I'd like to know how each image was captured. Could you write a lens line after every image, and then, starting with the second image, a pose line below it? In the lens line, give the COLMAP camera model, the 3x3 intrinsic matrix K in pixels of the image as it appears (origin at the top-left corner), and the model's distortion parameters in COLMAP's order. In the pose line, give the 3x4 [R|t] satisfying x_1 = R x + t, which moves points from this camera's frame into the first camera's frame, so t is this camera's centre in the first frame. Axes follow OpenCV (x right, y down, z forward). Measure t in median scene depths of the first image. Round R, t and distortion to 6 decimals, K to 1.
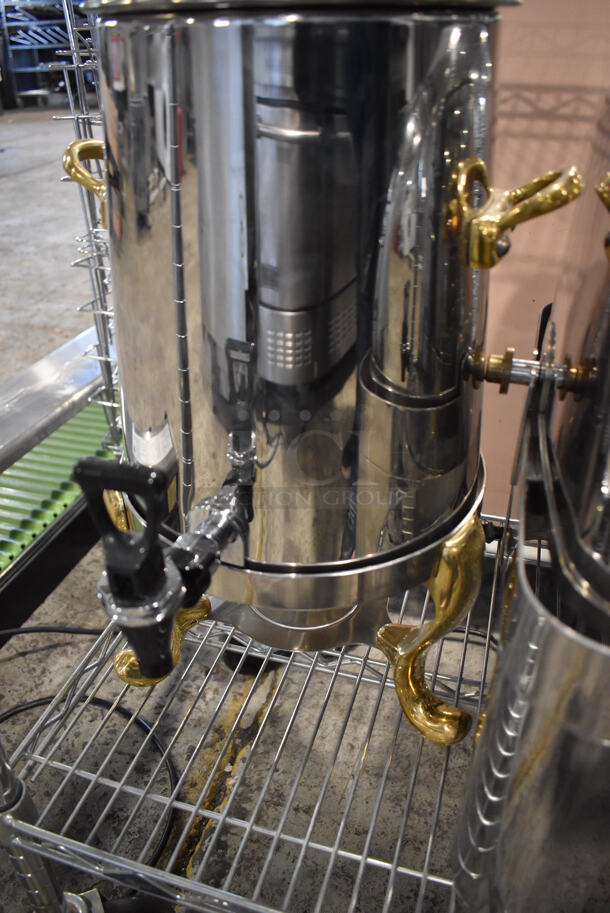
lens RADIAL K [[714.8, 0, 305.0], [0, 714.8, 456.5], [0, 0, 1]] dist [-0.095263, 0.006061]
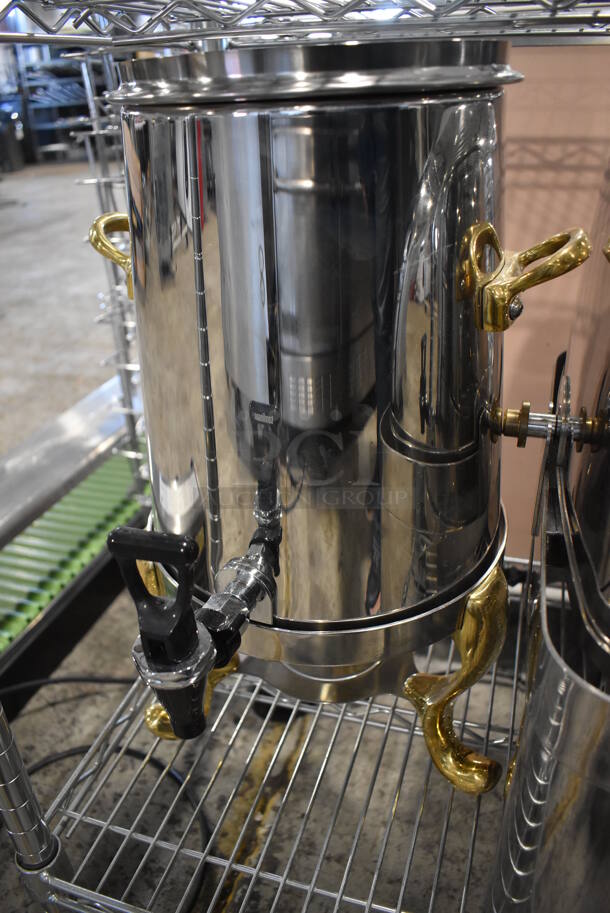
lens RADIAL K [[711.5, 0, 305.0], [0, 711.5, 456.5], [0, 0, 1]] dist [-0.095336, 0.008275]
pose [[0.999219, -0.027431, -0.028427, -0.002320], [0.025895, 0.998255, -0.053066, -0.021184], [0.029833, 0.052288, 0.998186, -0.017085]]
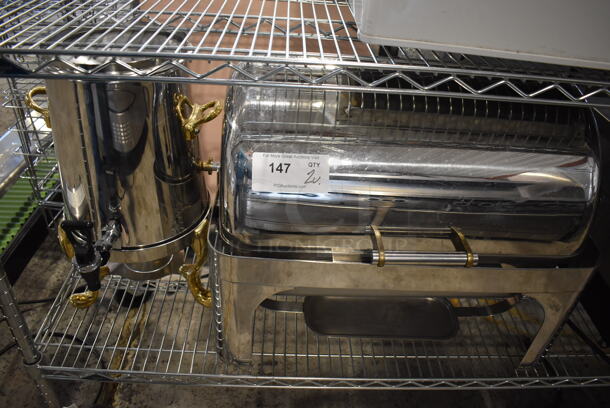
lens RADIAL K [[475.4, 0, 305.0], [0, 475.4, 204.0], [0, 0, 1]] dist [-0.095336, 0.008275]
pose [[0.946501, -0.124966, 0.297521, 0.048166], [0.103881, 0.990889, 0.085721, -0.068961], [-0.305523, -0.050229, 0.950859, -0.643638]]
